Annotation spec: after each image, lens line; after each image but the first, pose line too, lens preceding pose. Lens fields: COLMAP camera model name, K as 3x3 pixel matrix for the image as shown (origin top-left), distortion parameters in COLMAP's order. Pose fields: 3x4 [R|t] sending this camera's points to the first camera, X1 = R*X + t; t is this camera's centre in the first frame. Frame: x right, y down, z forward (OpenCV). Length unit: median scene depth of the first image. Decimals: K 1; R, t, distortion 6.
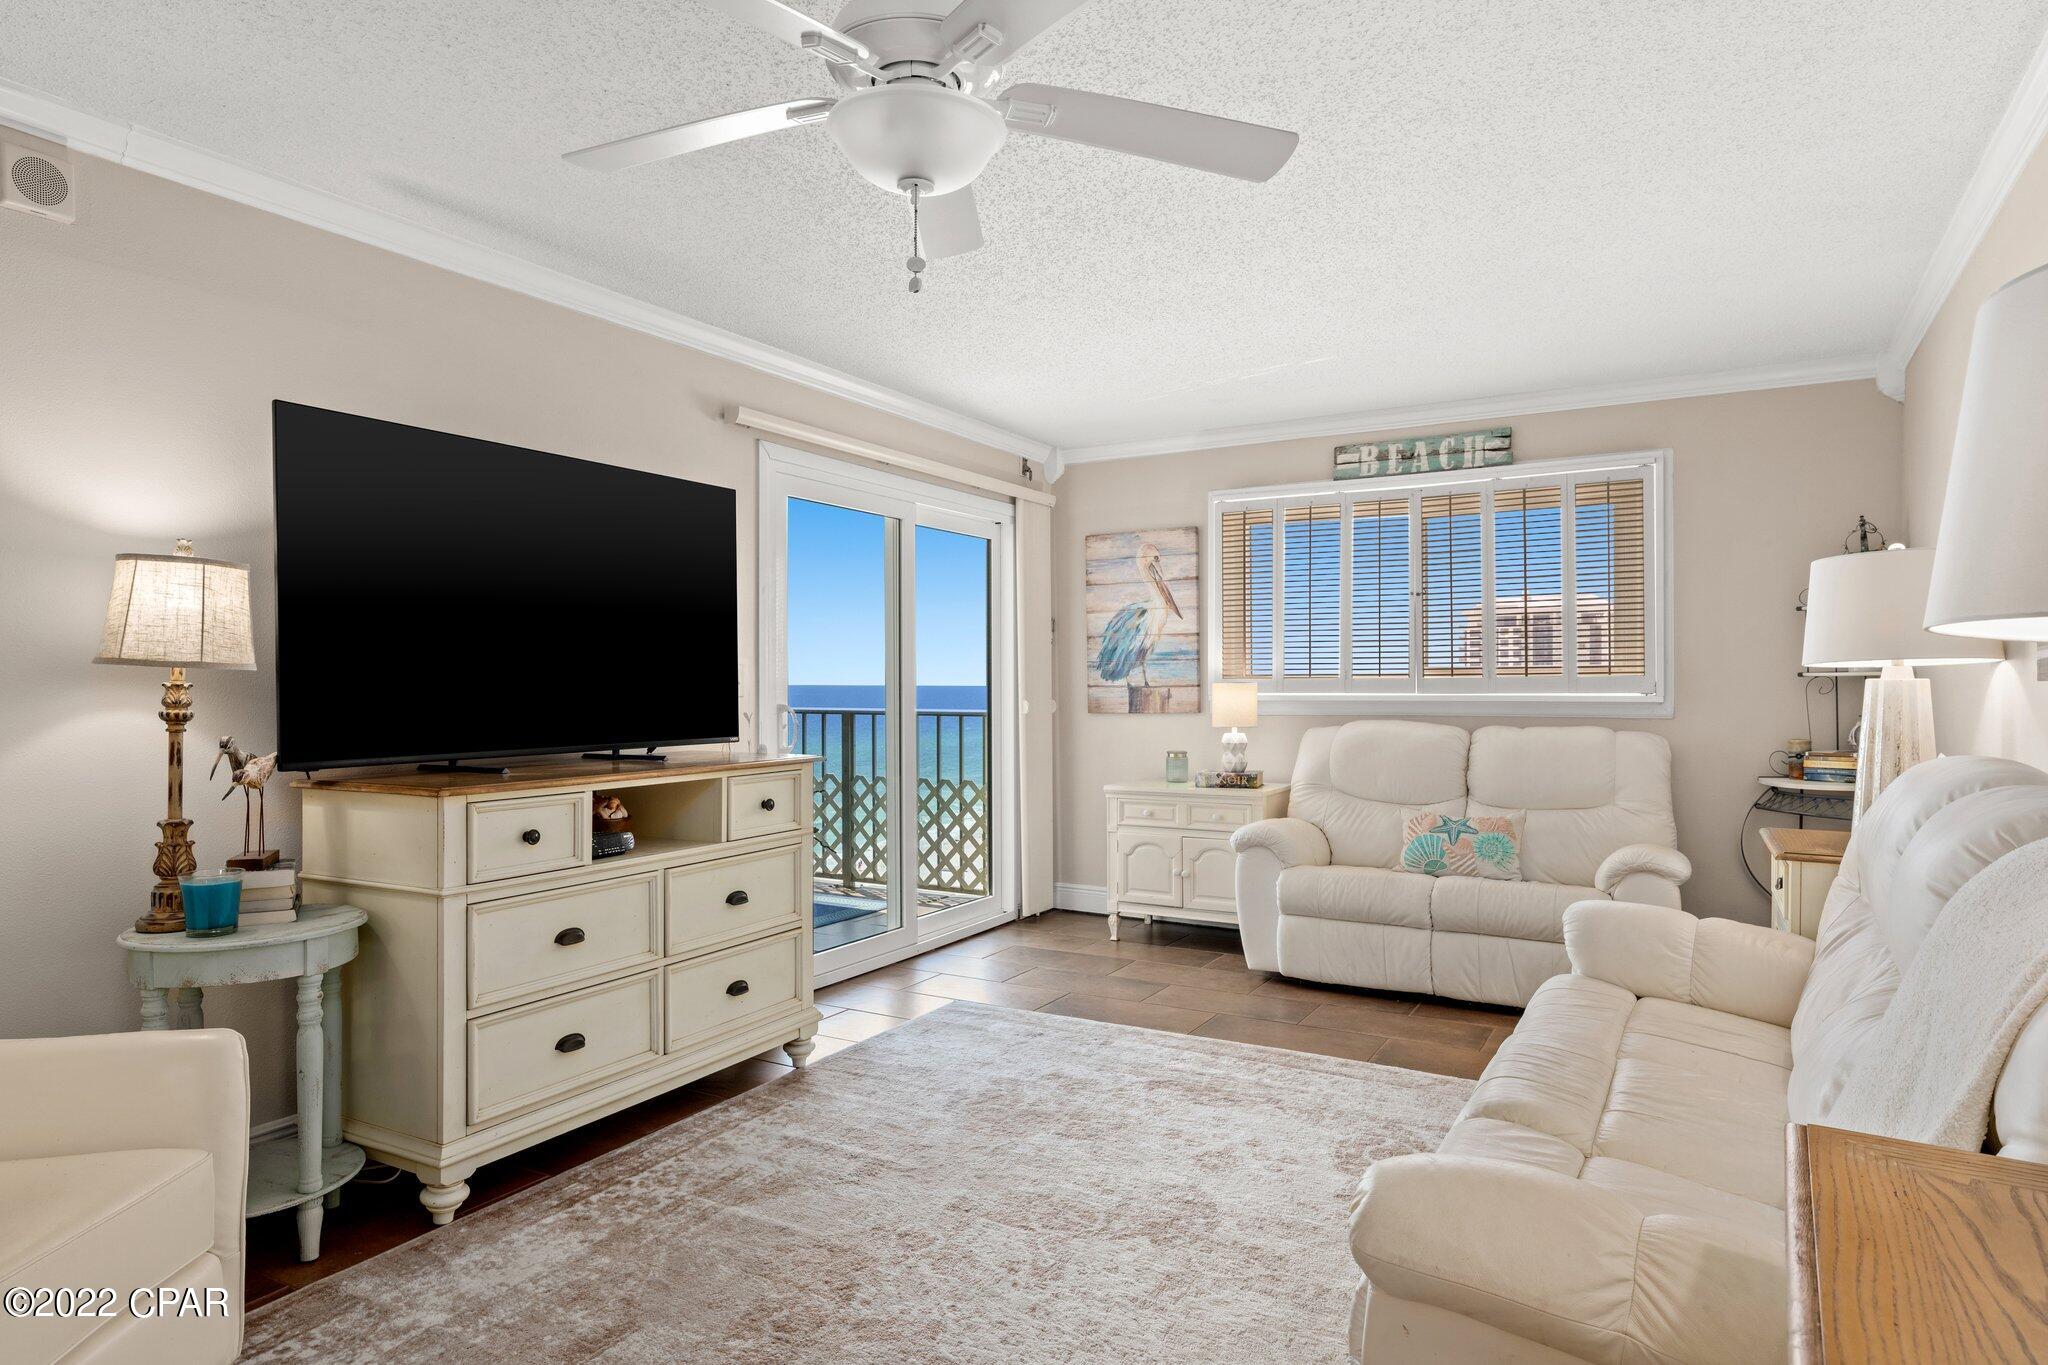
lens RADIAL K [[1223.9, 0, 1020.1], [0, 1223.9, 689.1], [0, 0, 1]] dist [0.009007, -0.001860]
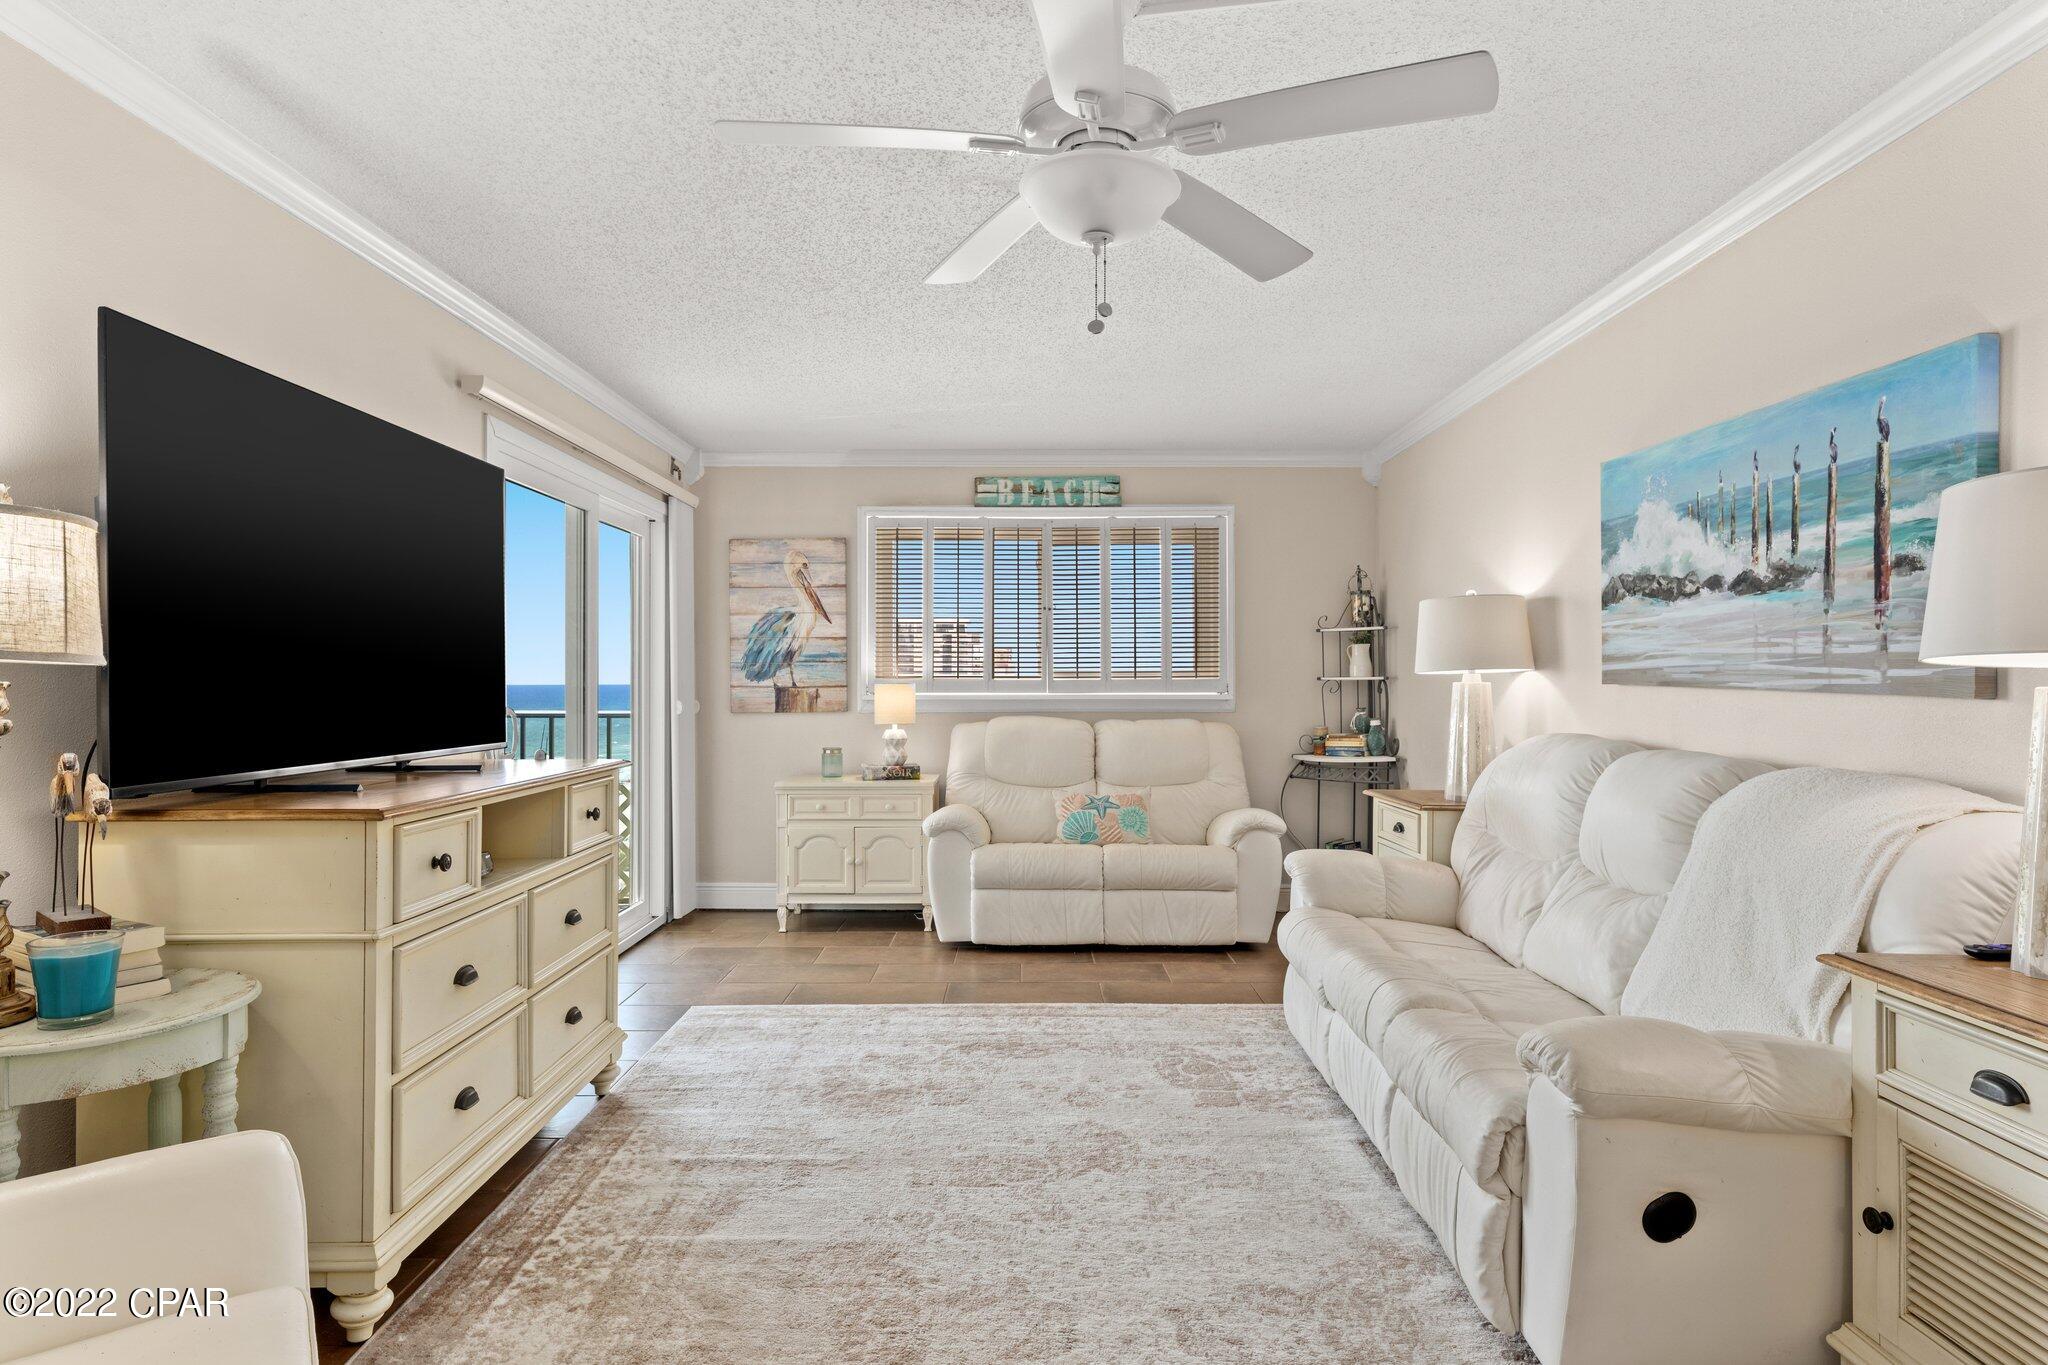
lens RADIAL K [[1159.1, 0, 1029.4], [0, 1159.1, 674.3], [0, 0, 1]] dist [0.005604, 0.000674]
pose [[0.856711, 0.006238, 0.515760, -0.310254], [0.000240, 0.999922, -0.012493, -0.000536], [-0.515797, 0.010827, 0.856642, 0.060705]]
